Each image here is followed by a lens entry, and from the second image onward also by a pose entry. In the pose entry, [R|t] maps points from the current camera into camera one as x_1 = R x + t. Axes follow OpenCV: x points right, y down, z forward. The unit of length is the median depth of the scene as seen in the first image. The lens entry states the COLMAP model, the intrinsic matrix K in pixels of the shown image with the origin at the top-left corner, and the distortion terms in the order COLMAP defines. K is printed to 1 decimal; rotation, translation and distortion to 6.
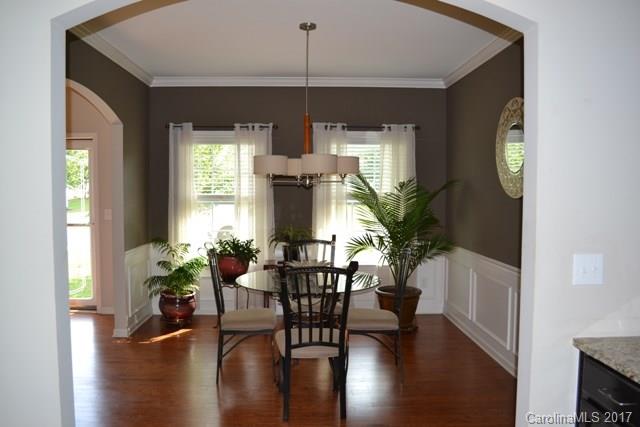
lens RADIAL K [[516.1, 0, 320.0], [0, 516.1, 213.5], [0, 0, 1]] dist [-0.001799, 0.000763]
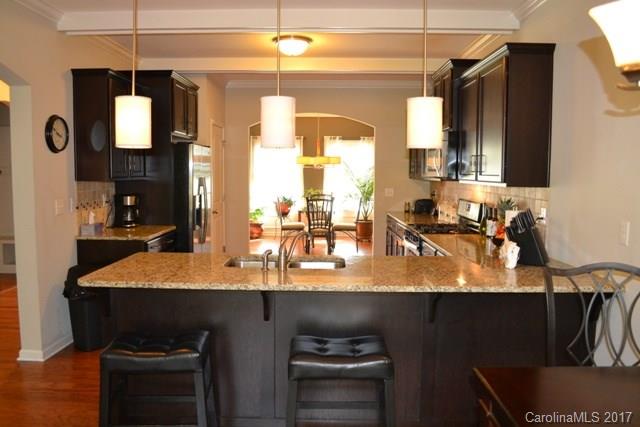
lens RADIAL K [[516.1, 0, 320.0], [0, 516.1, 213.5], [0, 0, 1]] dist [-0.001799, 0.000763]
pose [[0.999543, 0.011401, -0.027992, 0.038134], [-0.010964, 0.999816, 0.015731, 0.081109], [0.028166, -0.015417, 0.999484, -0.976265]]
